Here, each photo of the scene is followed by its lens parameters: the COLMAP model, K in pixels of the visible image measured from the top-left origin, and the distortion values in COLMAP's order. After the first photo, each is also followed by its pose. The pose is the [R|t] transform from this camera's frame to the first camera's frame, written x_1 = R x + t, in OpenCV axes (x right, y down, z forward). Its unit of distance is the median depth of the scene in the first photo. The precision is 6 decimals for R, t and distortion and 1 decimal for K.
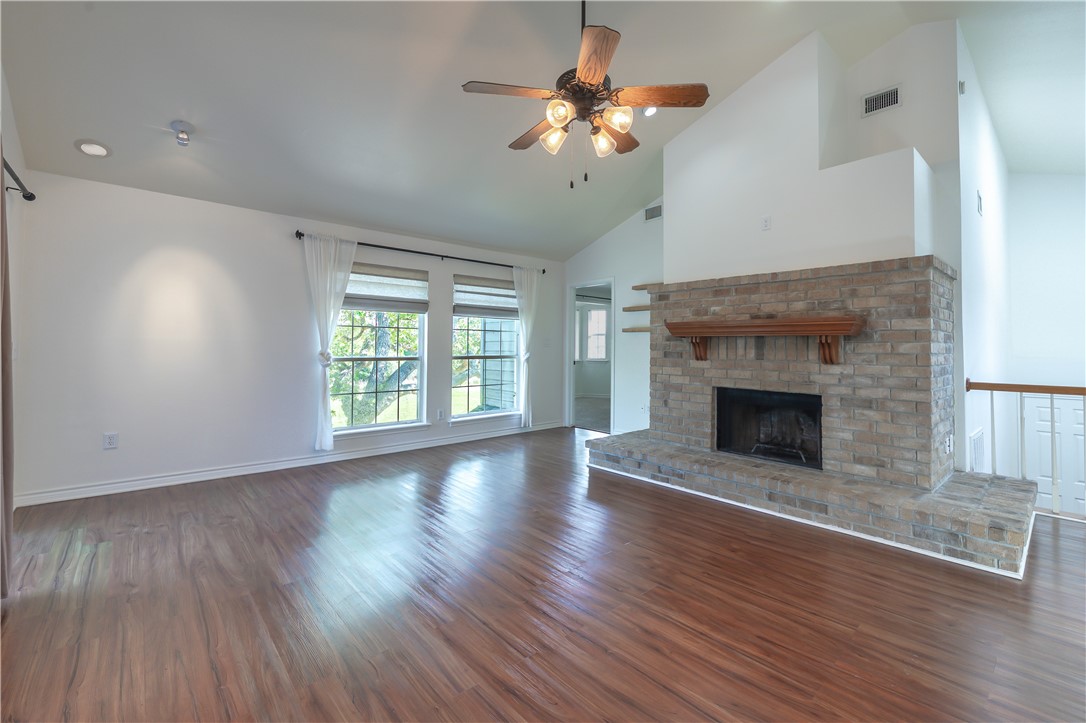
lens RADIAL K [[467.6, 0, 564.5], [0, 467.6, 336.7], [0, 0, 1]] dist [-0.001102, 0.000138]
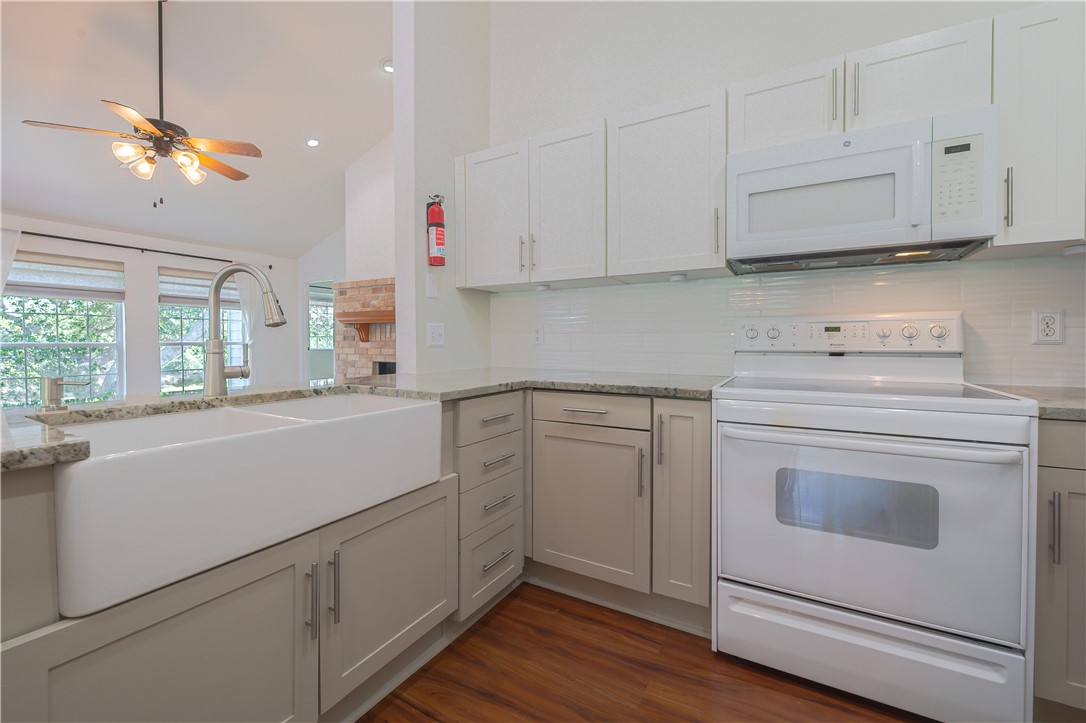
lens RADIAL K [[437.5, 0, 544.4], [0, 437.5, 350.2], [0, 0, 1]] dist [0.003052, 0.000203]
pose [[0.952743, -0.014368, 0.303438, 0.387771], [0.000459, 0.998948, 0.045862, 0.017336], [-0.303778, -0.043555, 0.951747, -0.308012]]
